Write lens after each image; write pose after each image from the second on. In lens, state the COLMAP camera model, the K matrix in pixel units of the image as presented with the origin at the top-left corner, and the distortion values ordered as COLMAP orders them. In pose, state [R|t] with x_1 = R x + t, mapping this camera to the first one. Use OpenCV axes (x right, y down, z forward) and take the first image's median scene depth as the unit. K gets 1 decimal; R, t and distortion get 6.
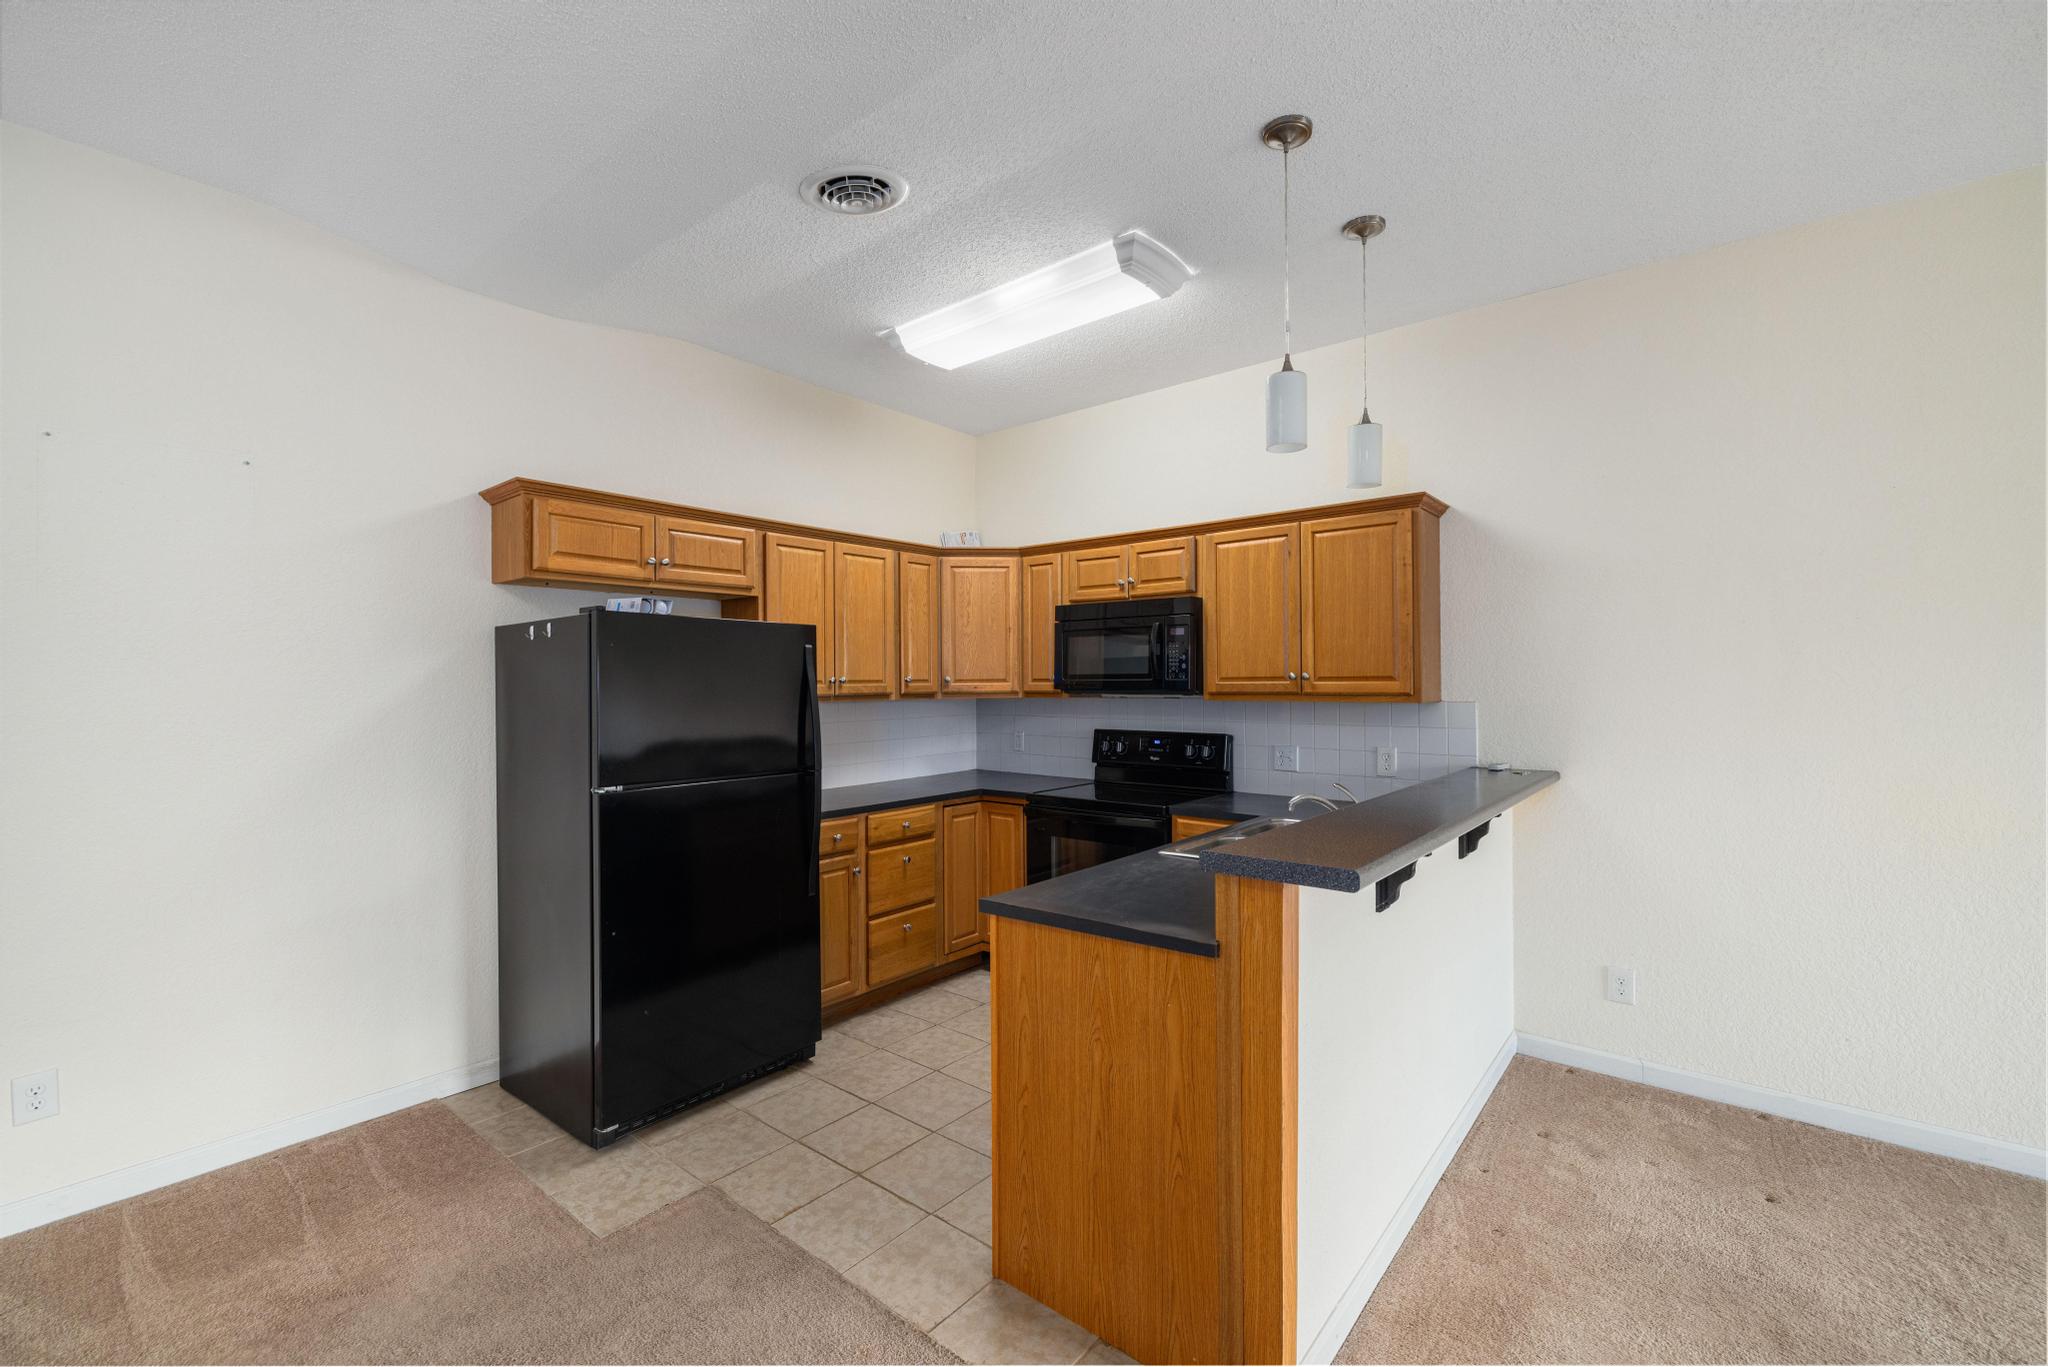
lens RADIAL K [[862.2, 0, 1031.7], [0, 862.2, 684.1], [0, 0, 1]] dist [0.001885, 0.000149]
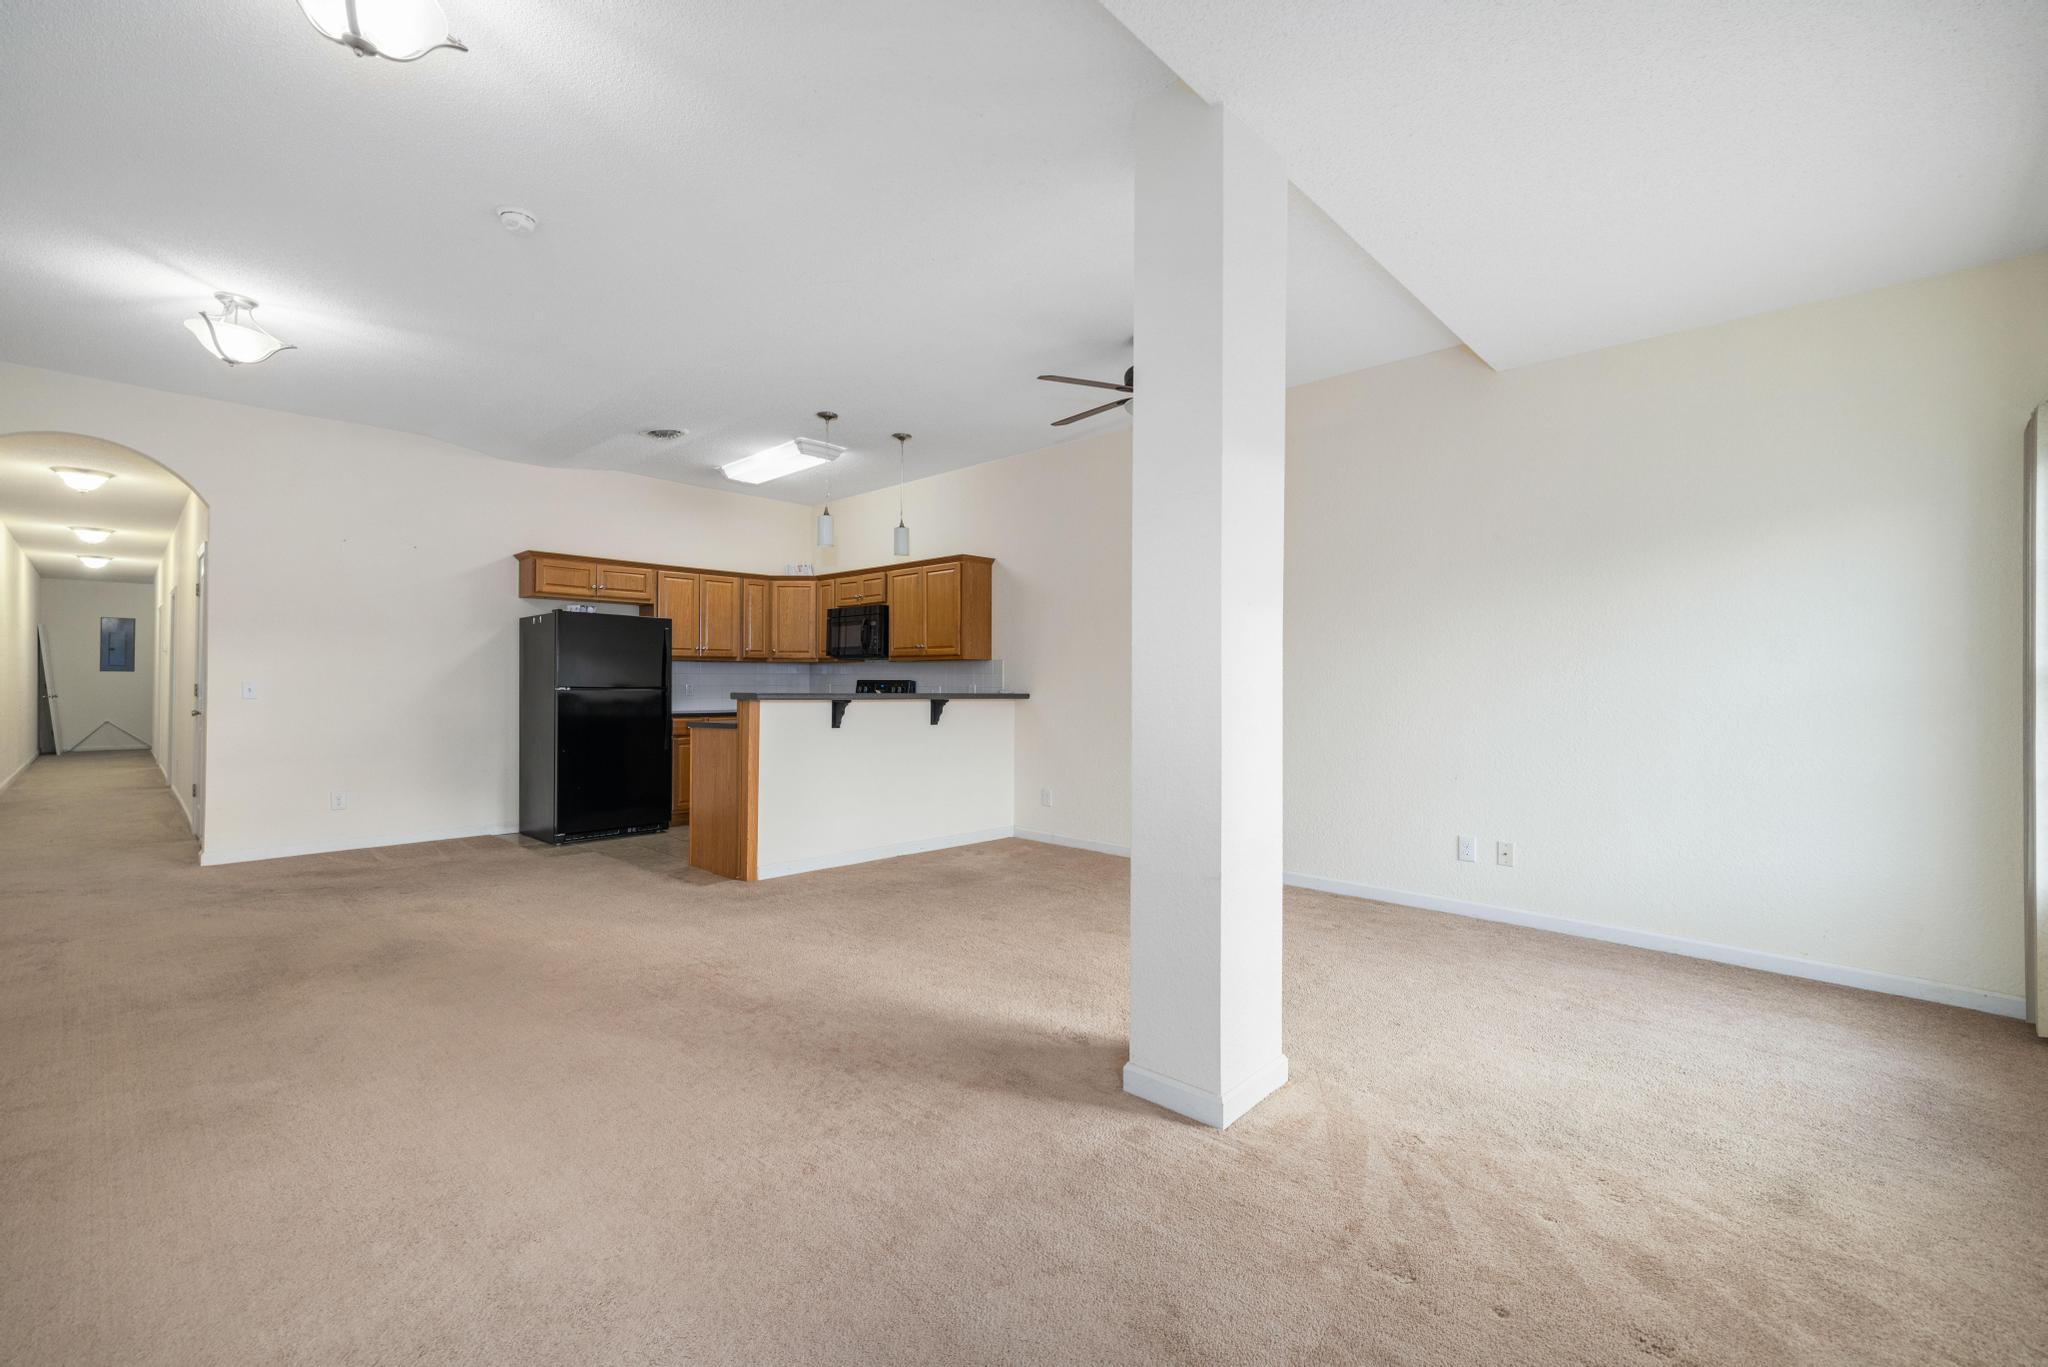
lens RADIAL K [[862.2, 0, 1016.5], [0, 862.2, 681.4], [0, 0, 1]] dist [0.001885, 0.000149]
pose [[0.997518, 0.009757, -0.069730, 0.623339], [-0.010122, 0.999937, -0.004881, 0.072491], [0.069678, 0.005575, 0.997554, -0.860426]]
